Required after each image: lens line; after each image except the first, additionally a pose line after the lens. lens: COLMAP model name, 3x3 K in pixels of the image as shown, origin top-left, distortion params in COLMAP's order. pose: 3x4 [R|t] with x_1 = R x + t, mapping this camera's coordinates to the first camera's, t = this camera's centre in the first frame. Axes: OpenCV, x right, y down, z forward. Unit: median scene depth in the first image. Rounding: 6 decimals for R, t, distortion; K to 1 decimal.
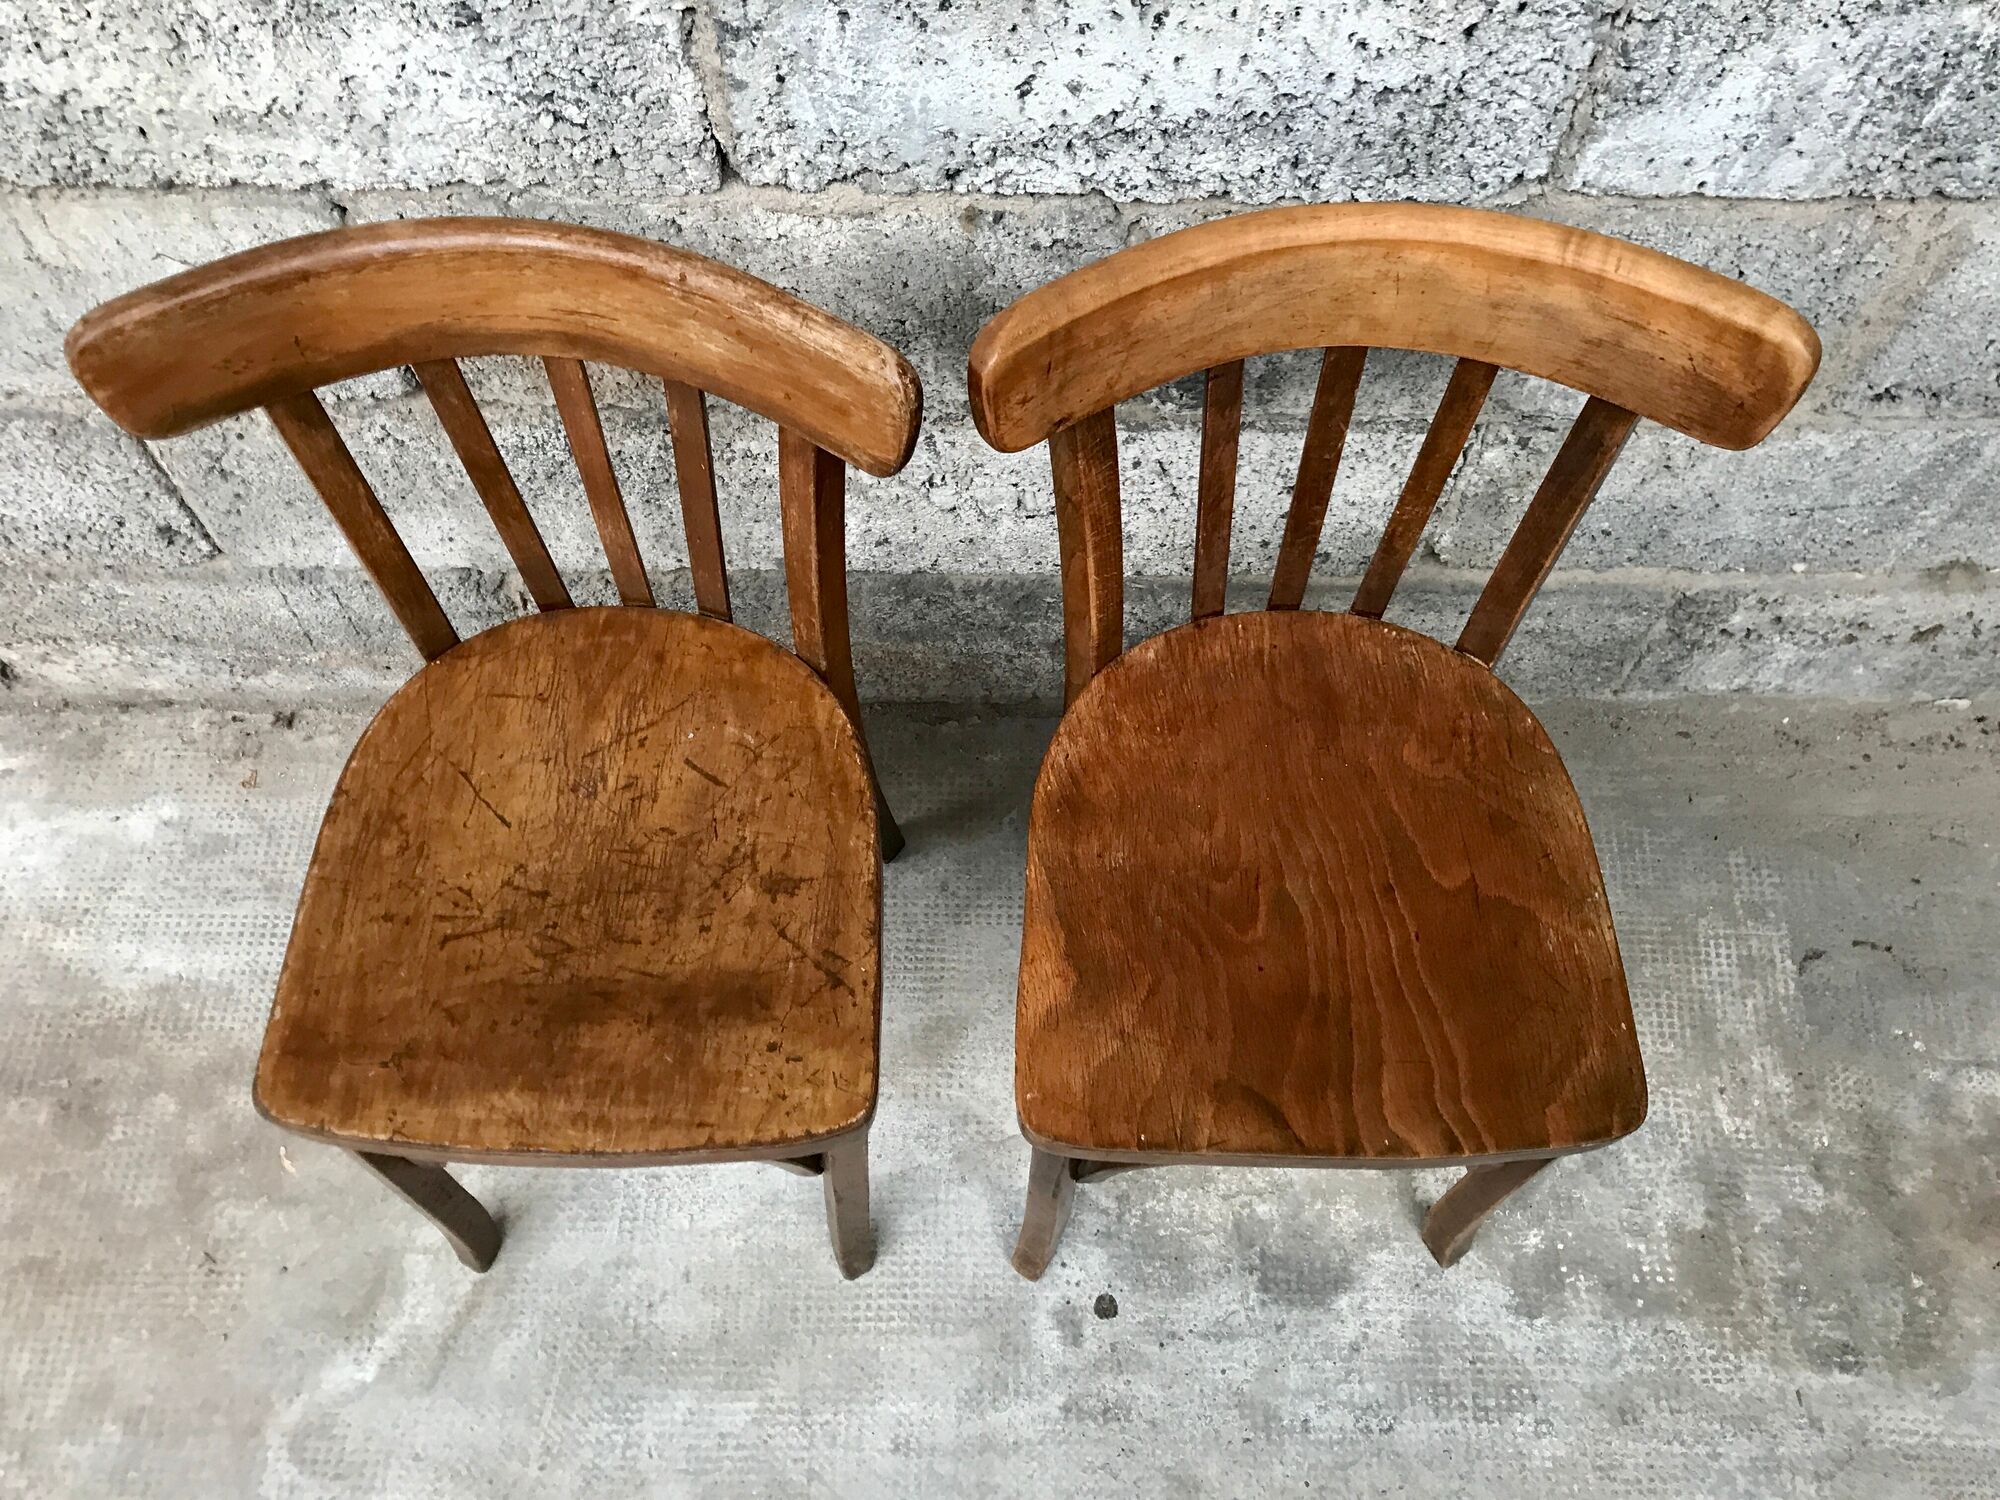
lens RADIAL K [[1652.2, 0, 993.8], [0, 1652.2, 754.5], [0, 0, 1]] dist [0.016999, 0.001800]
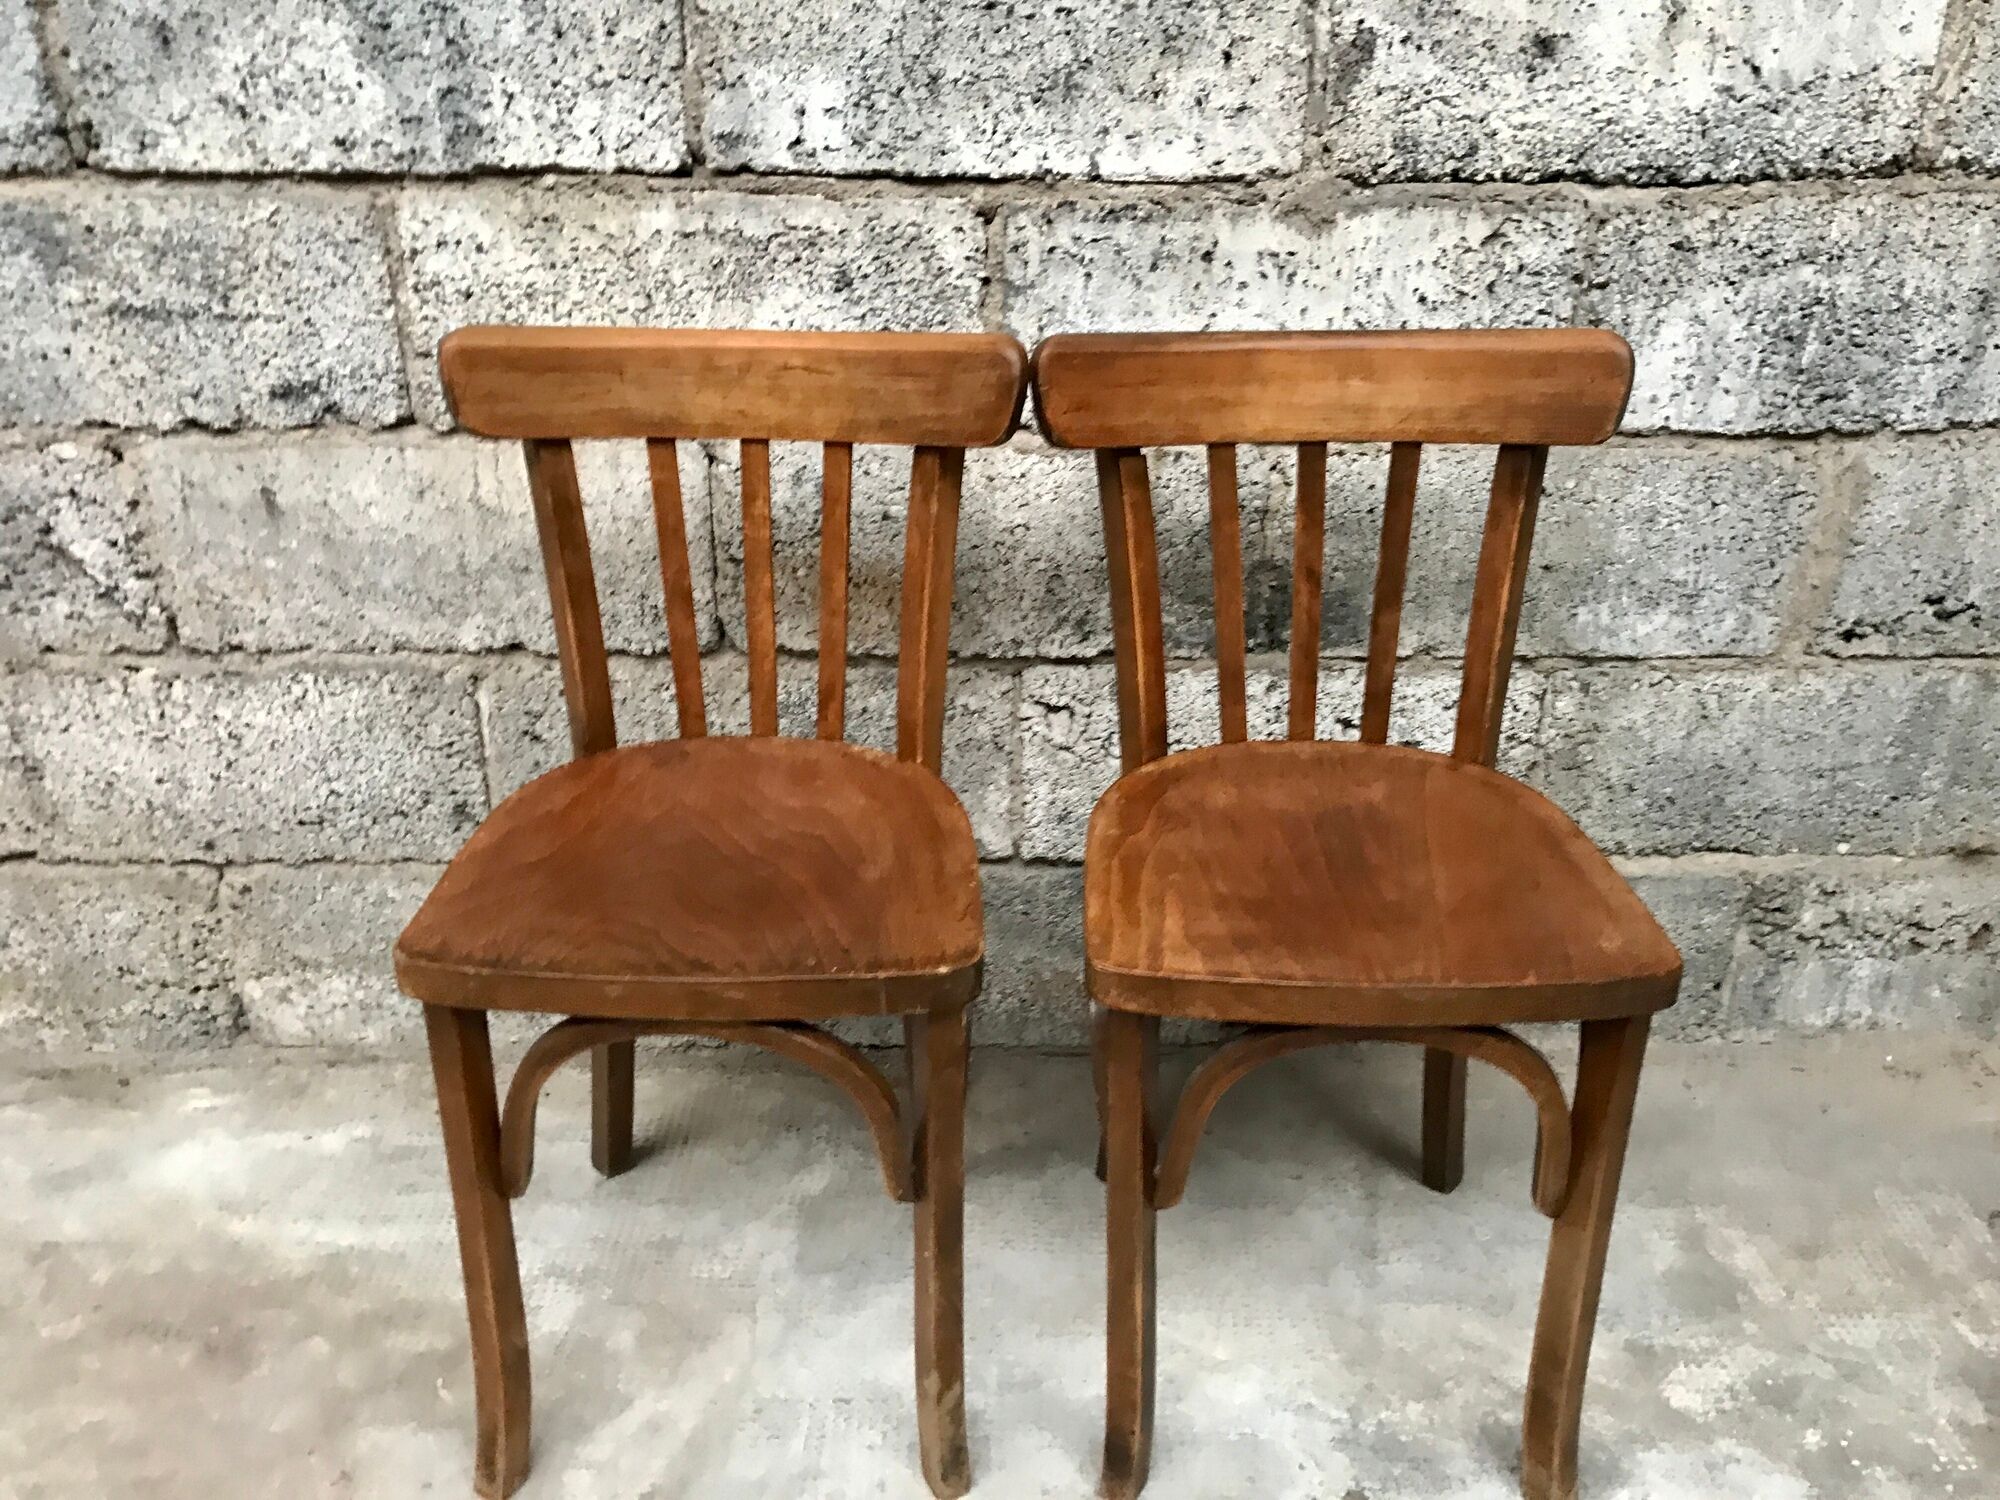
lens RADIAL K [[1652.2, 0, 1000.8], [0, 1652.2, 746.9], [0, 0, 1]] dist [0.016999, 0.001800]
pose [[0.999772, -0.006317, 0.020421, -0.140674], [0.017925, 0.768229, -0.639924, 0.602150], [-0.011646, 0.640144, 0.768166, 0.062600]]
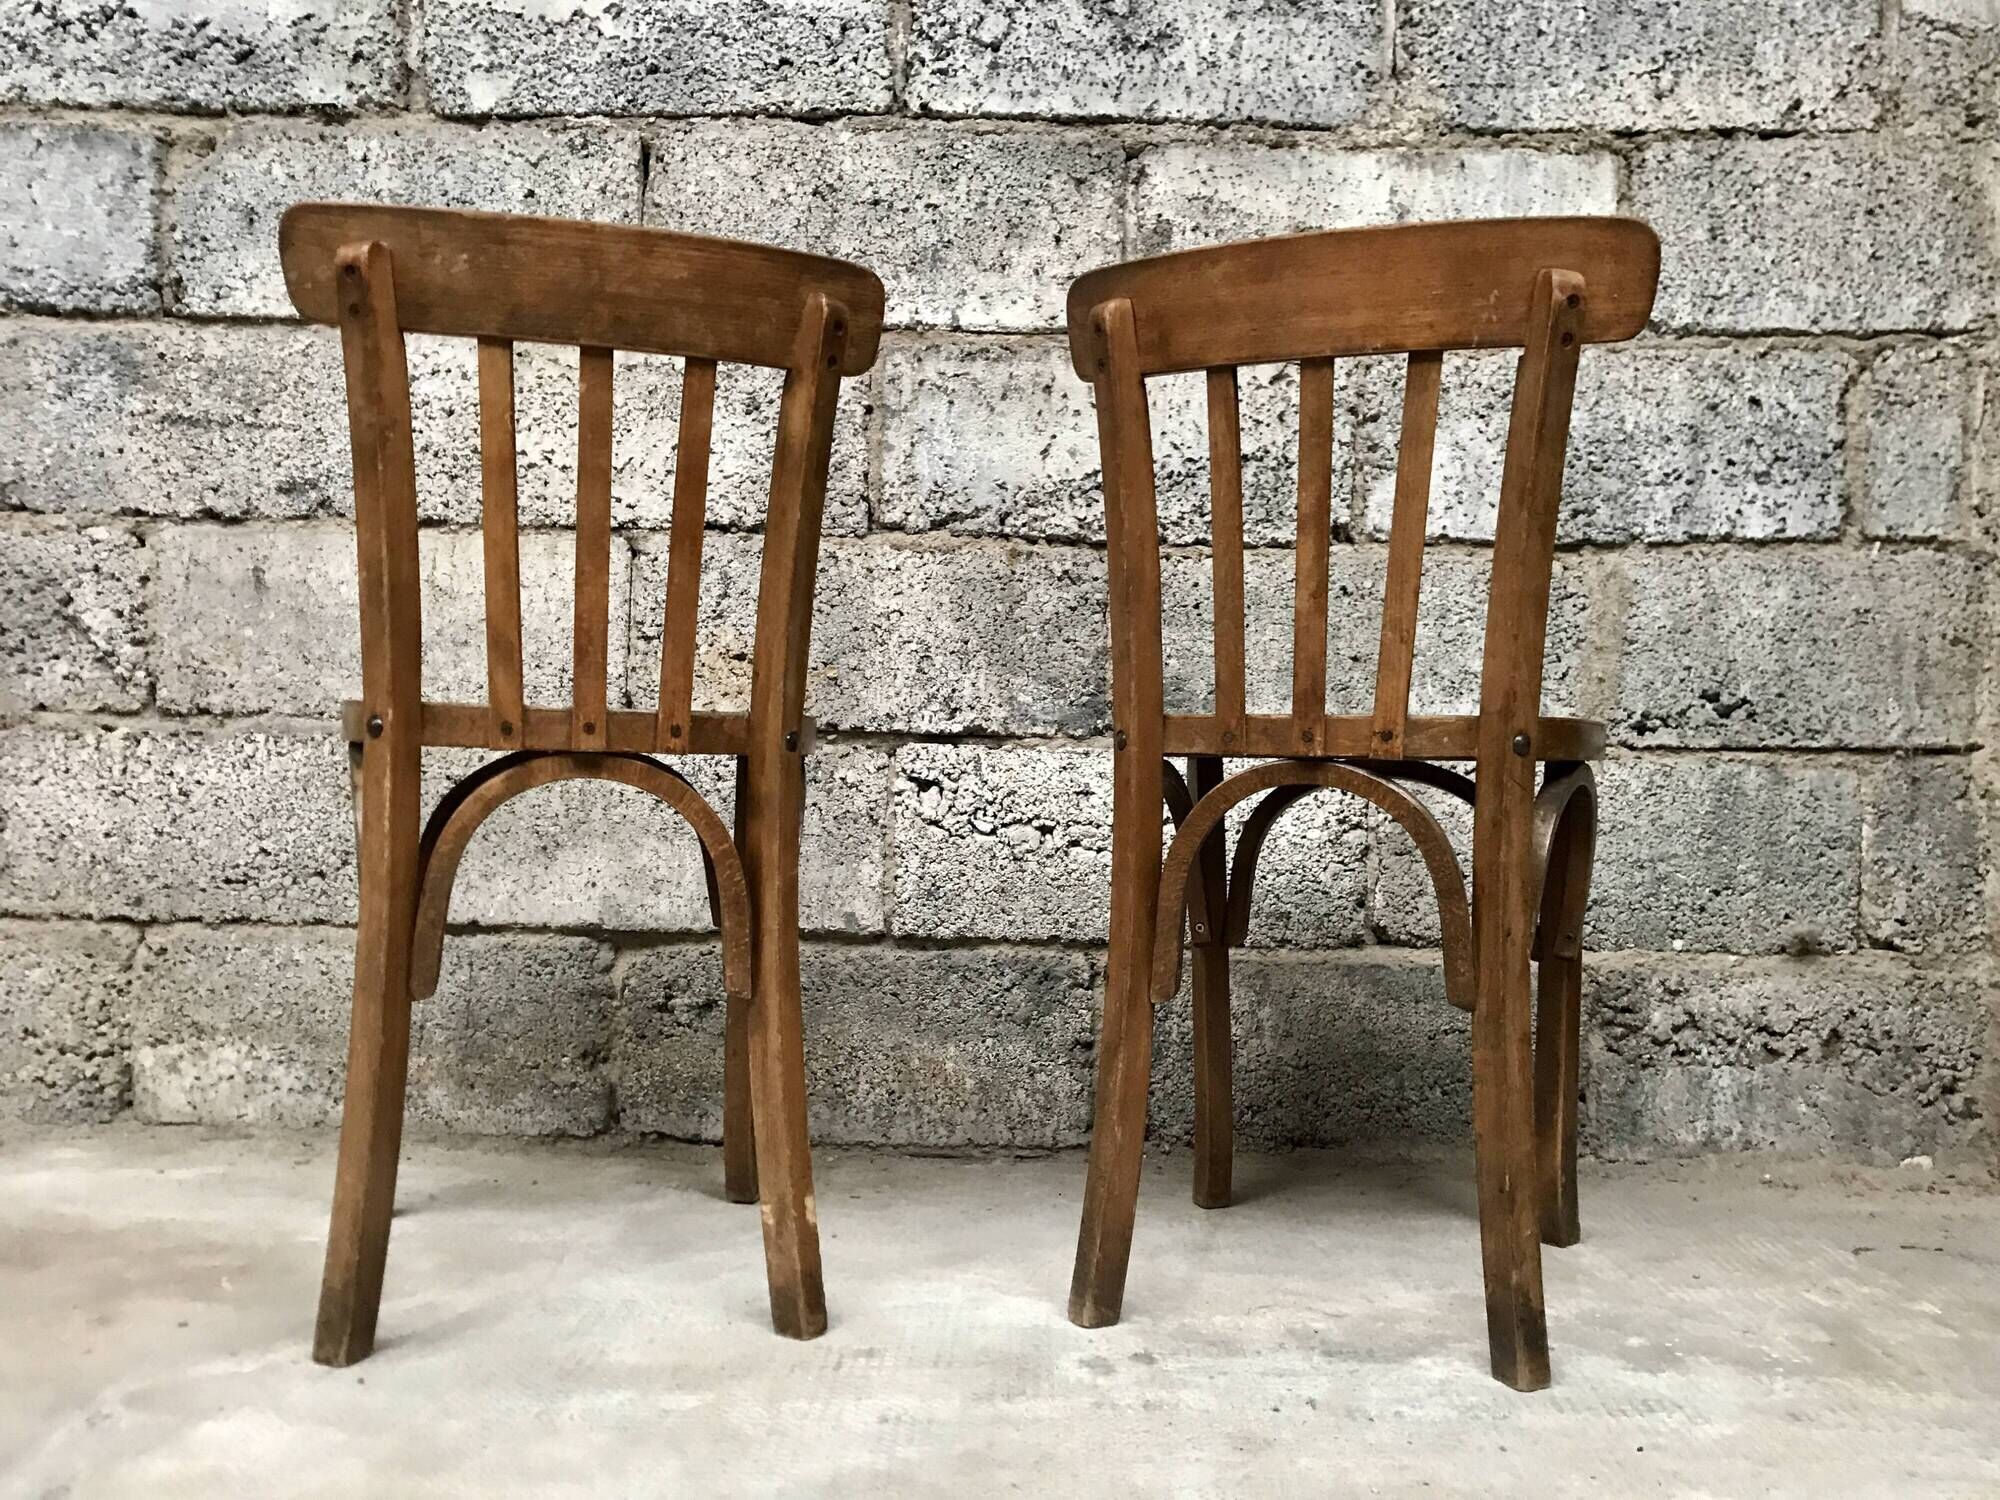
lens RADIAL K [[1652.2, 0, 1011.3], [0, 1652.2, 769.5], [0, 0, 1]] dist [0.016999, 0.001800]
pose [[0.999781, 0.017304, -0.011797, 0.005851], [-0.018148, 0.434706, -0.900389, 0.989852], [-0.010452, 0.900406, 0.434925, 0.375222]]
